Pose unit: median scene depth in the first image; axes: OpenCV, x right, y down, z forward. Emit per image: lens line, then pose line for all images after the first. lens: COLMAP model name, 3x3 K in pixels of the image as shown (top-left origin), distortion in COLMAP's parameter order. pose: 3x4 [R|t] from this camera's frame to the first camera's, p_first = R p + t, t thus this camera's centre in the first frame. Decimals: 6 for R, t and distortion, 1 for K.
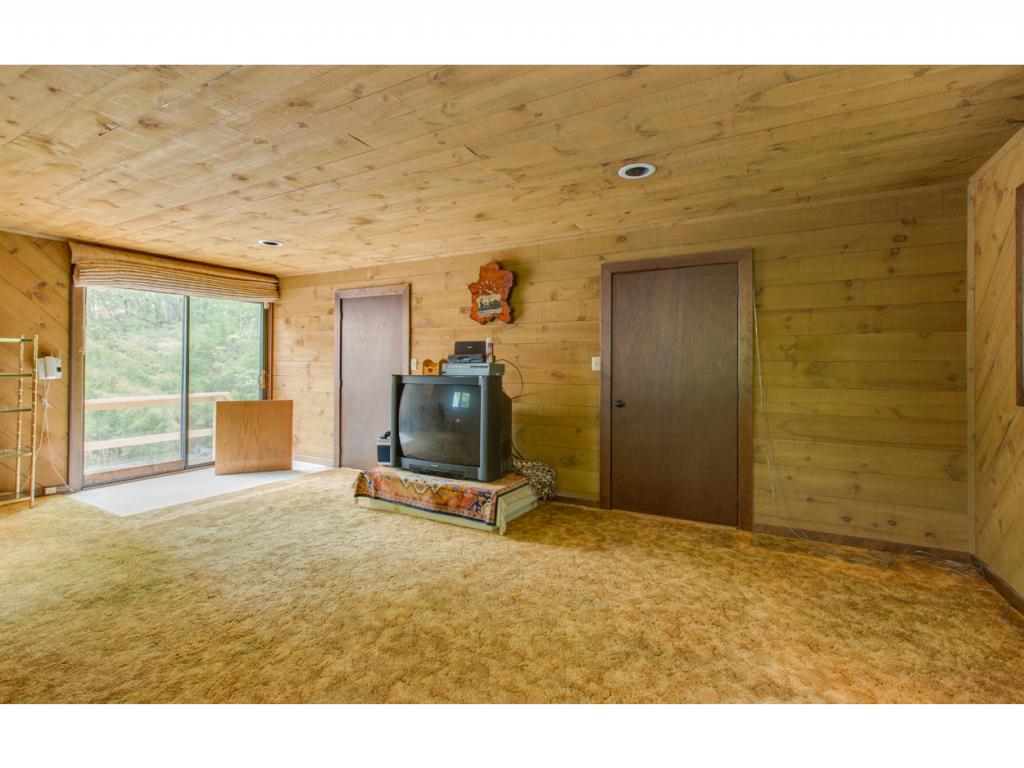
lens RADIAL K [[465.8, 0, 518.0], [0, 465.8, 362.7], [0, 0, 1]] dist [-0.000181, -0.000031]
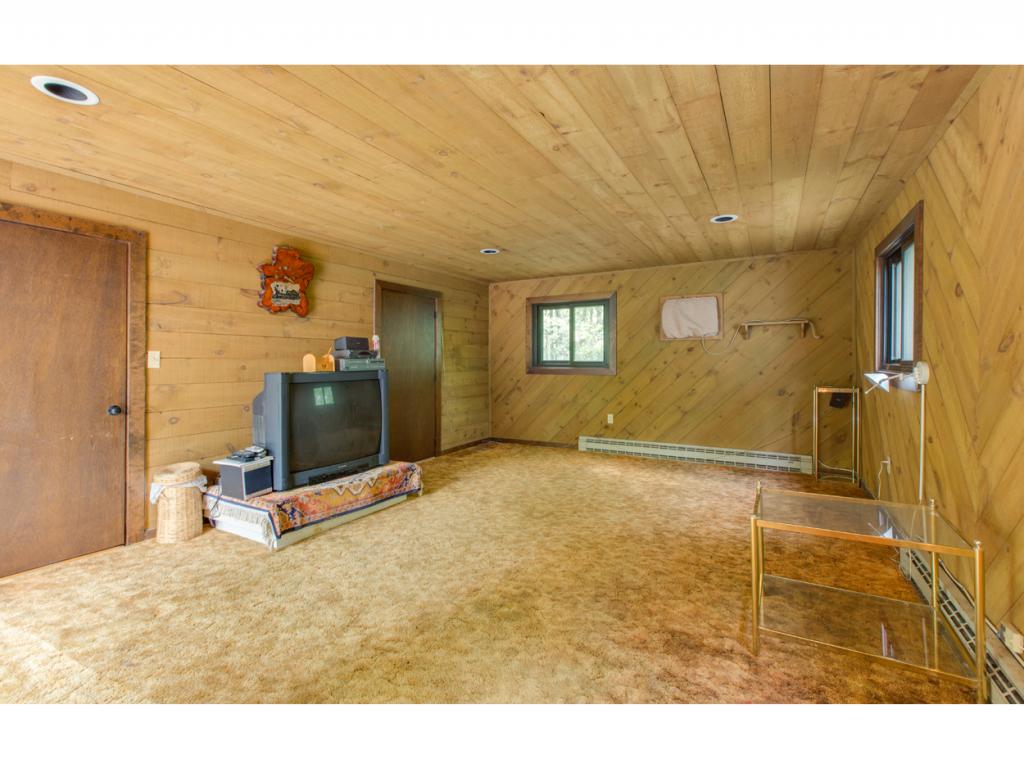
lens RADIAL K [[465.8, 0, 518.0], [0, 465.8, 362.7], [0, 0, 1]] dist [-0.000181, -0.000031]
pose [[0.017242, -0.007145, 0.999826, -1.144966], [-0.003291, 0.999969, 0.007203, 0.001729], [-0.999846, -0.003414, 0.017218, 0.641249]]
